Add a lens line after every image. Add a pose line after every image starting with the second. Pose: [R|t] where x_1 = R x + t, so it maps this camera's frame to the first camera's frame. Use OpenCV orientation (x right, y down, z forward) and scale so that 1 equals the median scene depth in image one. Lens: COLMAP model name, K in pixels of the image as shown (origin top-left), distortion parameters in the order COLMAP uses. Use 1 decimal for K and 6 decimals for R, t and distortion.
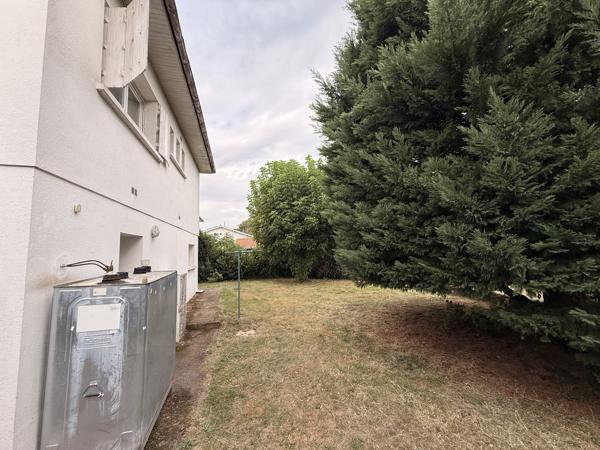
lens RADIAL K [[238.5, 0, 299.7], [0, 238.5, 222.9], [0, 0, 1]] dist [0.001367, 0.000067]
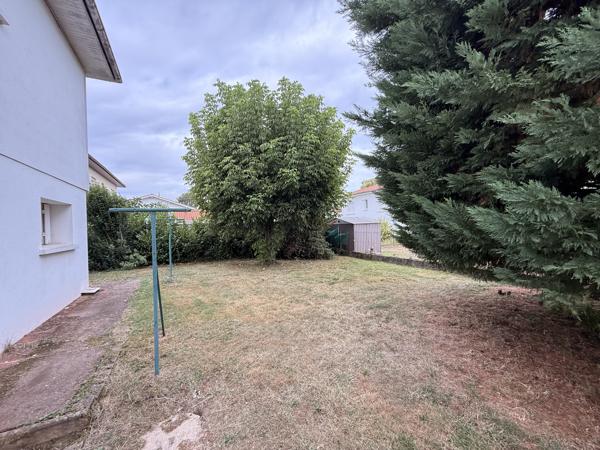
lens RADIAL K [[238.5, 0, 299.7], [0, 238.5, 222.9], [0, 0, 1]] dist [0.001367, 0.000067]
pose [[0.976094, 0.005532, 0.217280, -0.061576], [-0.026416, 0.995285, 0.093332, 0.058467], [-0.215739, -0.096840, 0.971637, 0.329939]]
